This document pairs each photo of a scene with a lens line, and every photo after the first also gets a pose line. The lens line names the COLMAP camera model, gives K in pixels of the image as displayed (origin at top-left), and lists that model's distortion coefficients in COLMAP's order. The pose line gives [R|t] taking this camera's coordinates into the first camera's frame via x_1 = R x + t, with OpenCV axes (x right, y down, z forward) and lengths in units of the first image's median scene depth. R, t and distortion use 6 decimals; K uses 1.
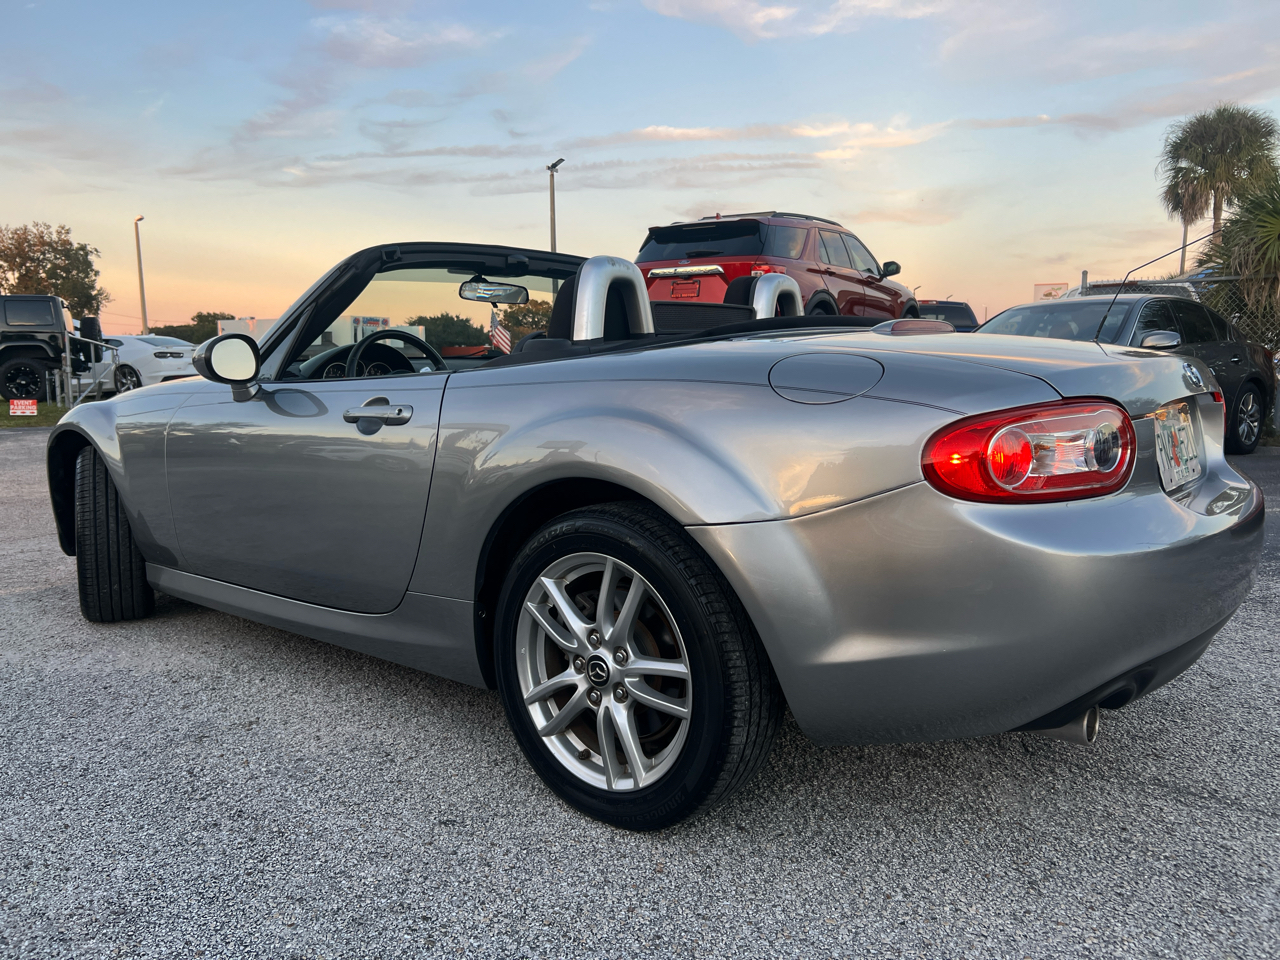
lens RADIAL K [[973.8, 0, 638.8], [0, 973.8, 485.4], [0, 0, 1]] dist [0.041354, -0.047743]
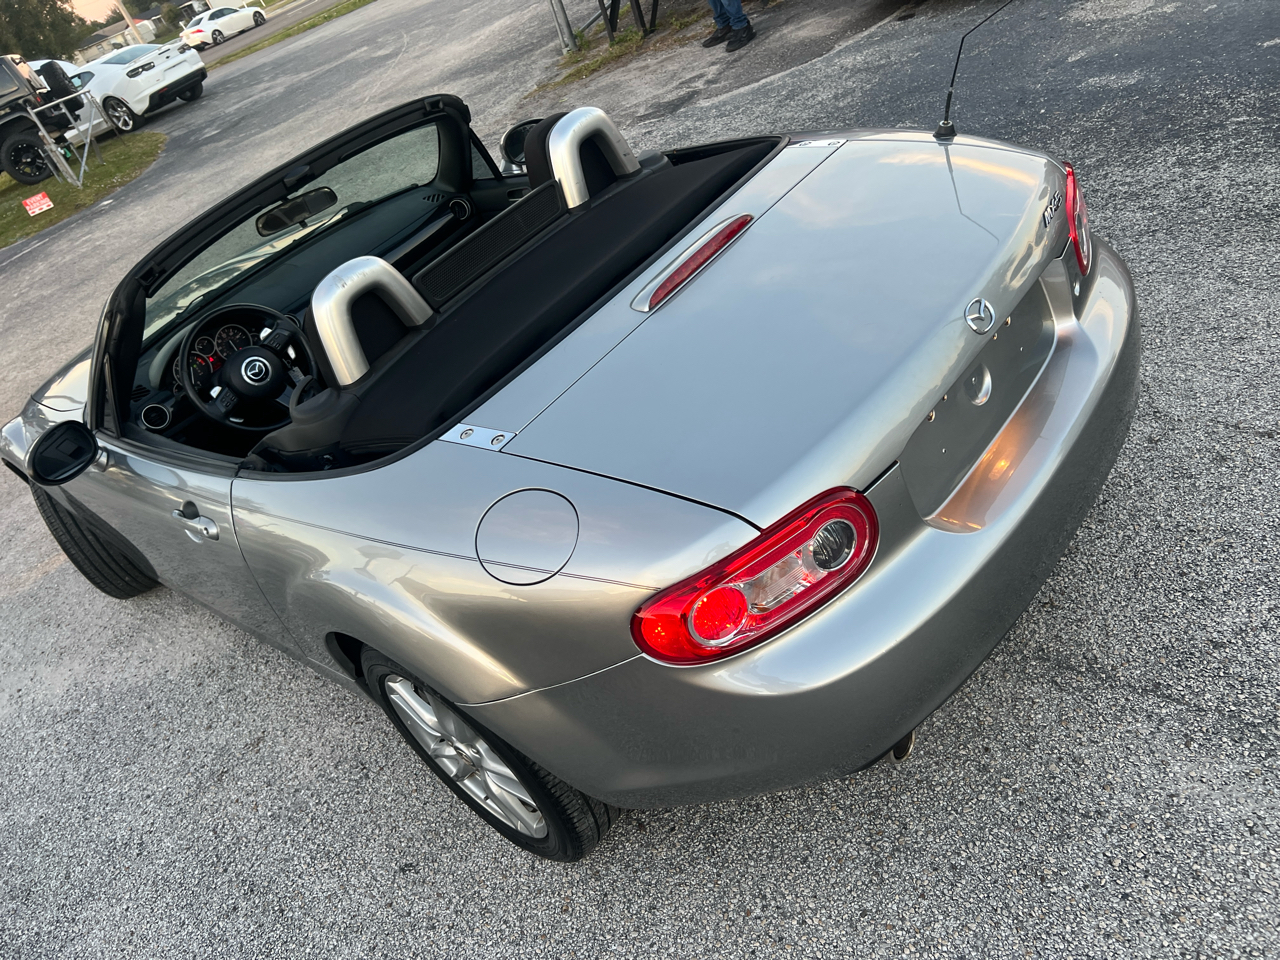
lens RADIAL K [[973.8, 0, 646.1], [0, 973.8, 487.5], [0, 0, 1]] dist [0.041354, -0.047743]
pose [[0.942029, -0.273206, -0.194782, 0.046093], [0.332449, 0.838516, 0.431705, -0.048138], [0.045383, -0.471433, 0.880733, 0.021210]]
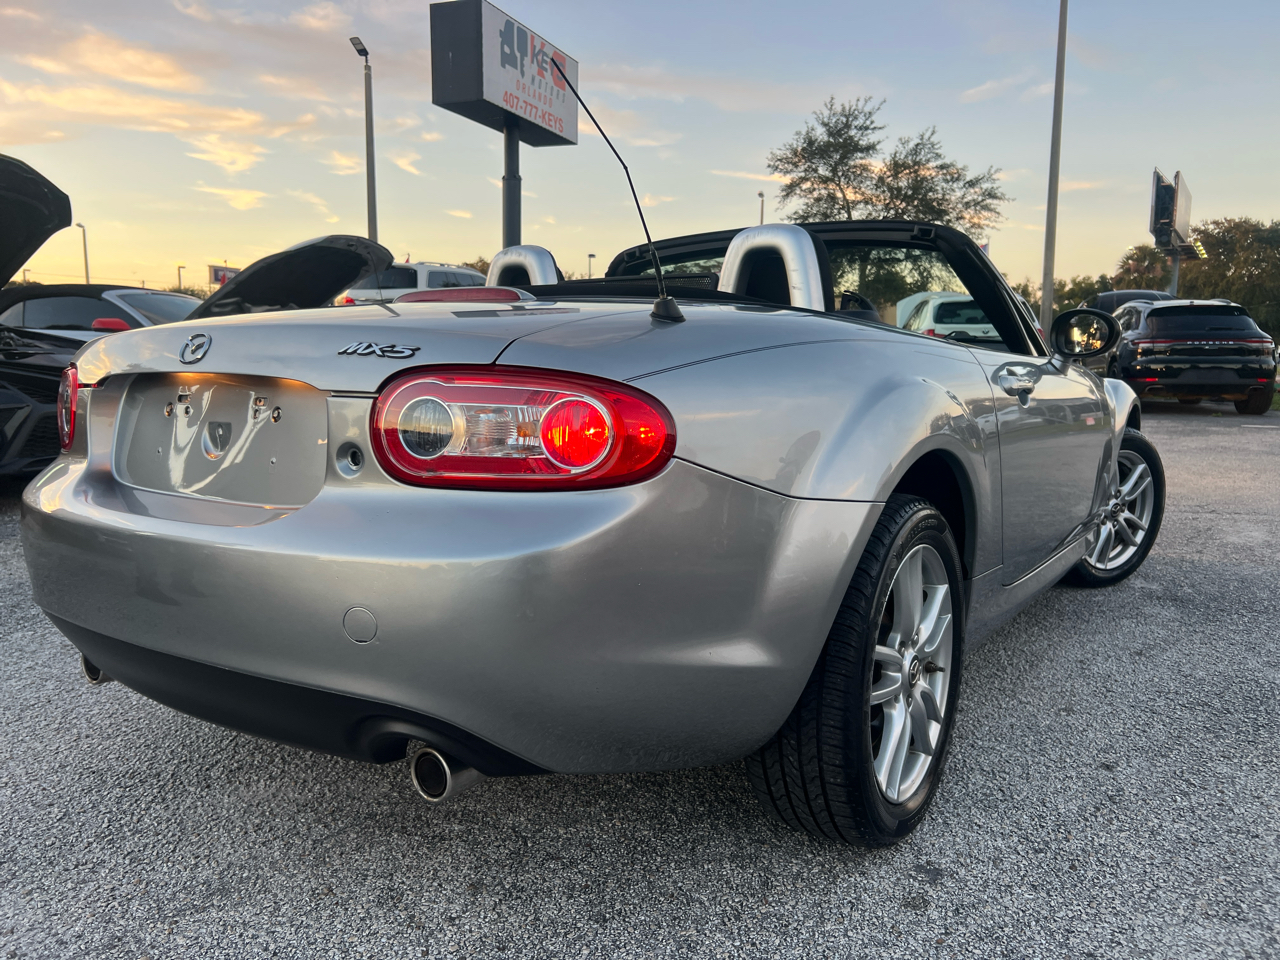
lens RADIAL K [[973.8, 0, 638.3], [0, 973.8, 487.2], [0, 0, 1]] dist [0.041354, -0.047743]
pose [[0.109416, 0.140850, -0.983966, 0.150753], [-0.132970, 0.983086, 0.125938, -0.016435], [0.985062, 0.117059, 0.126294, 0.137405]]
